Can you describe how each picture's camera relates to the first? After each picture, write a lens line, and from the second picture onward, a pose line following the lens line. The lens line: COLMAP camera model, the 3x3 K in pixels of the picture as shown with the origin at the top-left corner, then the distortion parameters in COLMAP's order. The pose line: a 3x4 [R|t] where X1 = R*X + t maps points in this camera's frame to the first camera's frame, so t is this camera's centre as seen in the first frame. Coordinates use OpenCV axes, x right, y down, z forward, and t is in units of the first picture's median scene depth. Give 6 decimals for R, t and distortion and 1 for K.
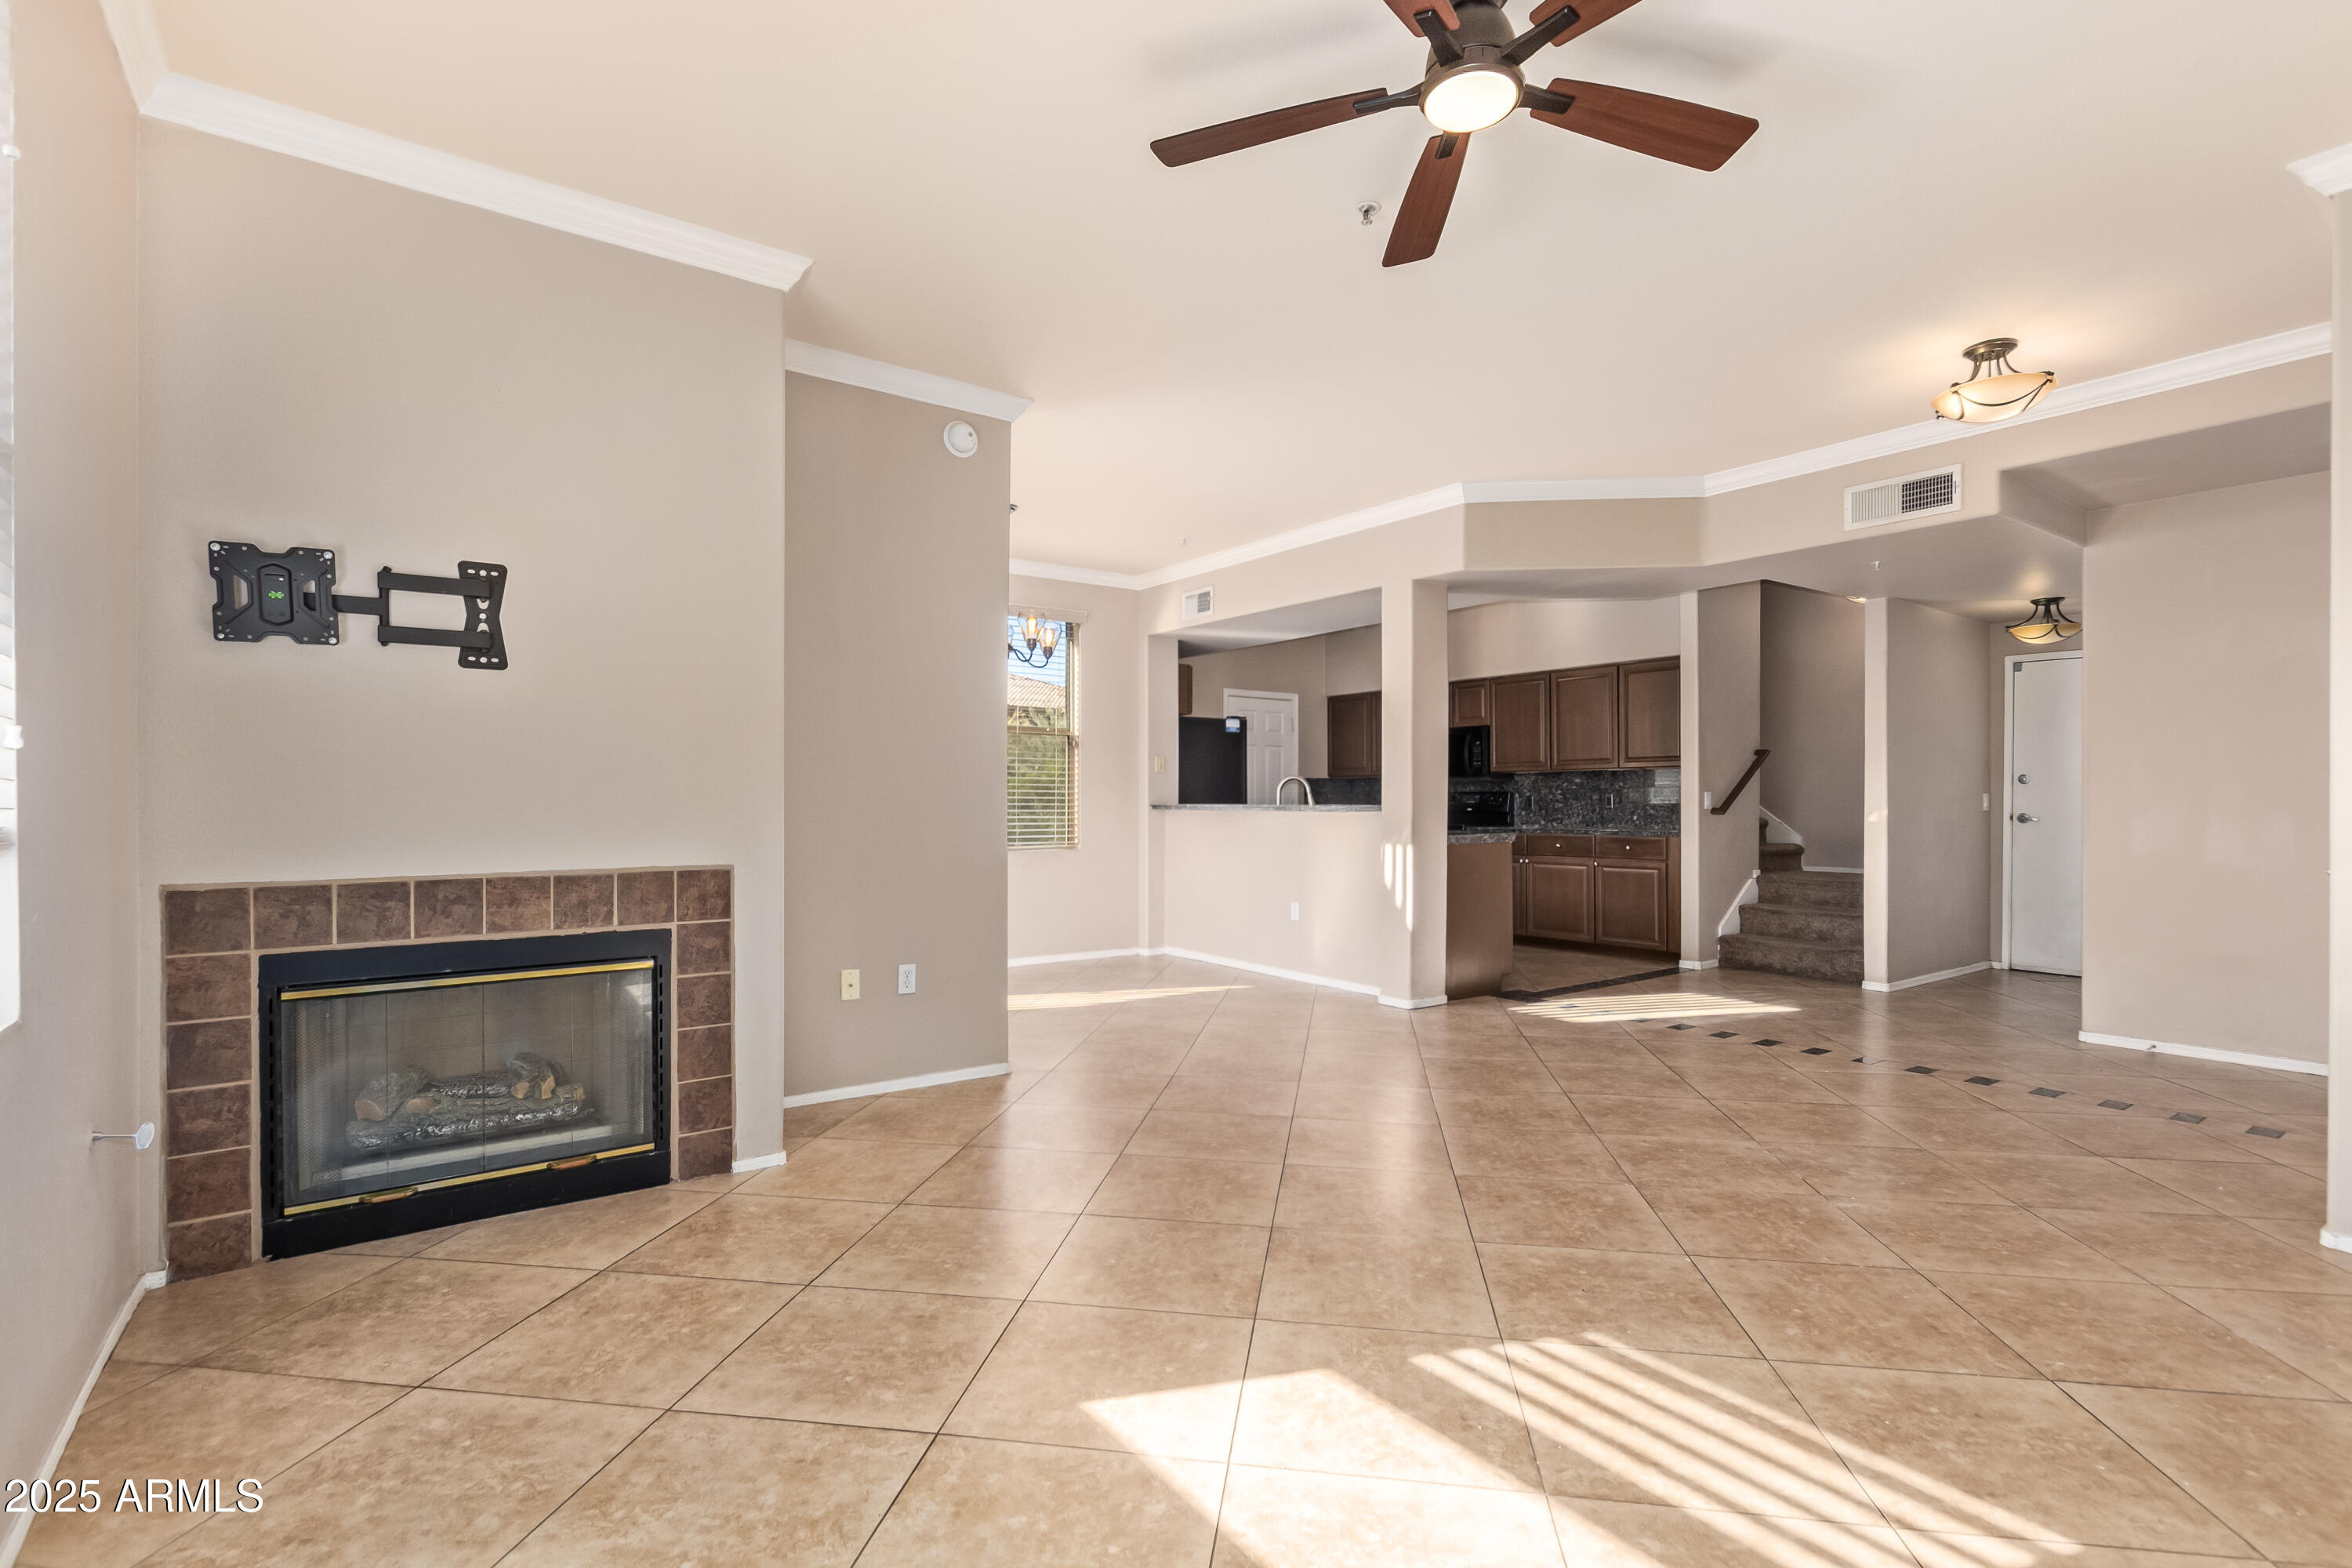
lens RADIAL K [[1088.9, 0, 1183.3], [0, 1088.9, 798.7], [0, 0, 1]] dist [0.000041, 0.000051]
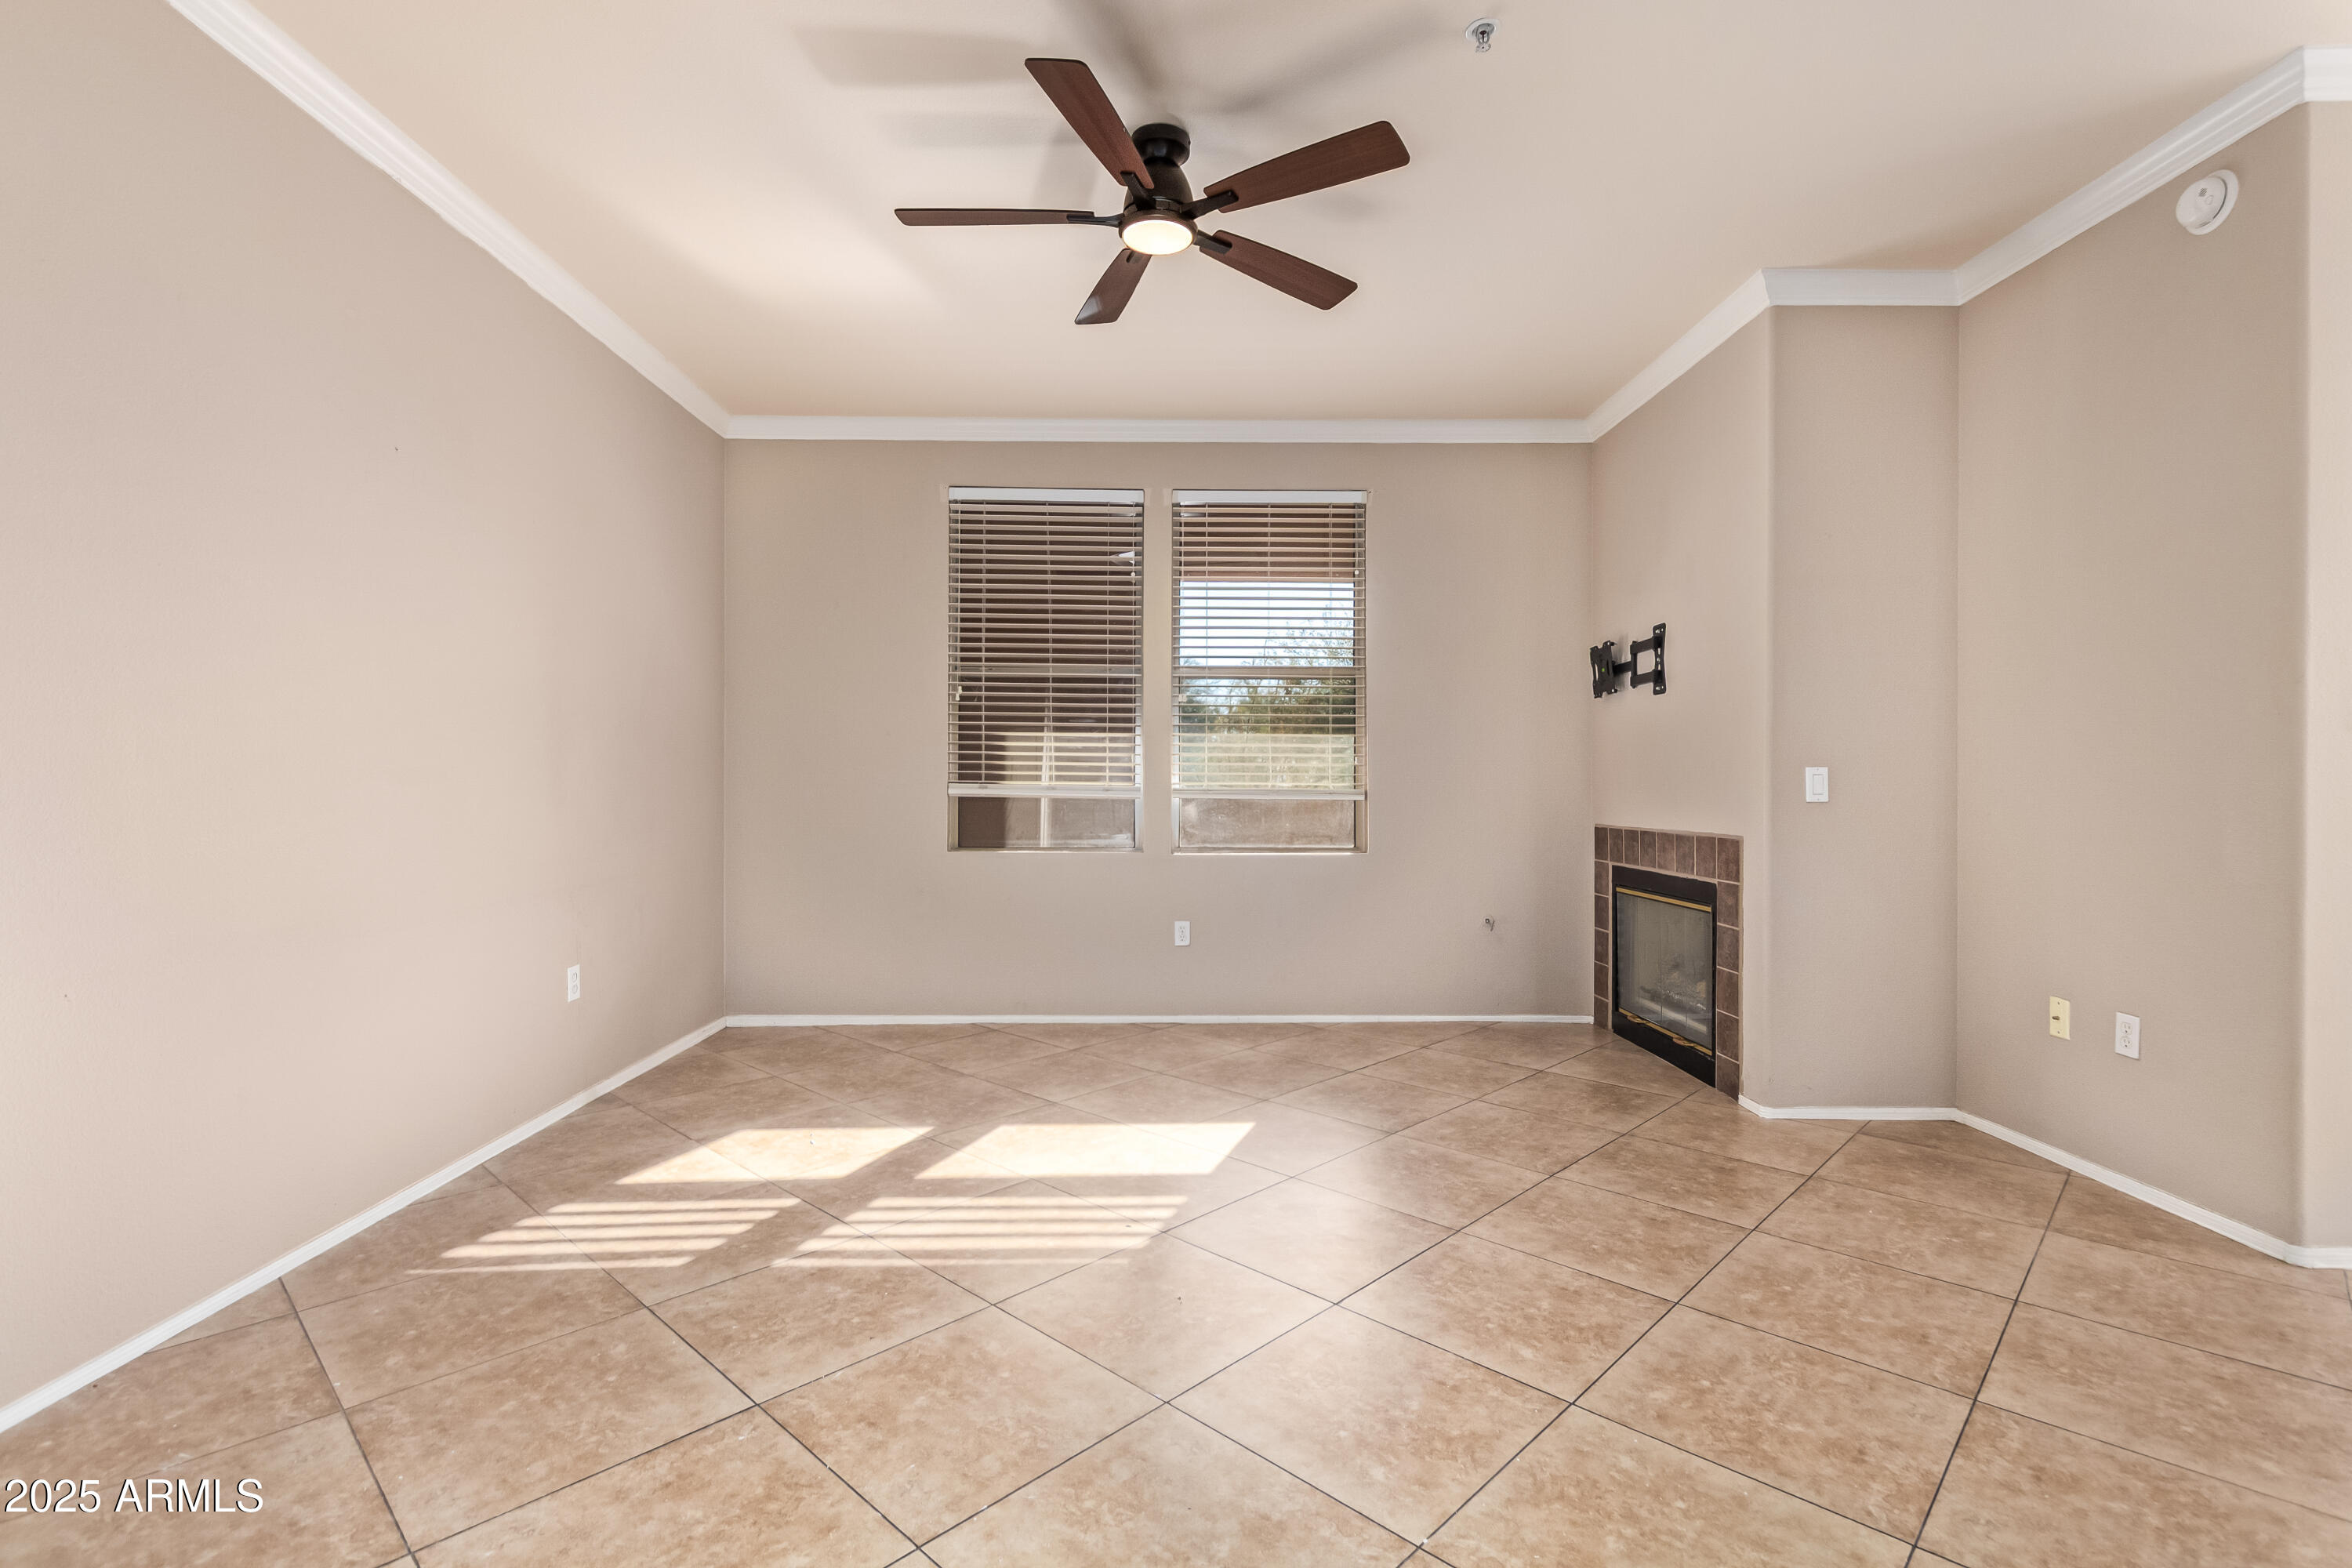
lens RADIAL K [[1088.9, 0, 1183.3], [0, 1088.9, 798.7], [0, 0, 1]] dist [0.000041, 0.000051]
pose [[-0.570702, 0.007945, -0.821119, 1.058810], [-0.001942, 0.999937, 0.011025, 0.011420], [0.821155, 0.007887, -0.570651, 1.433121]]
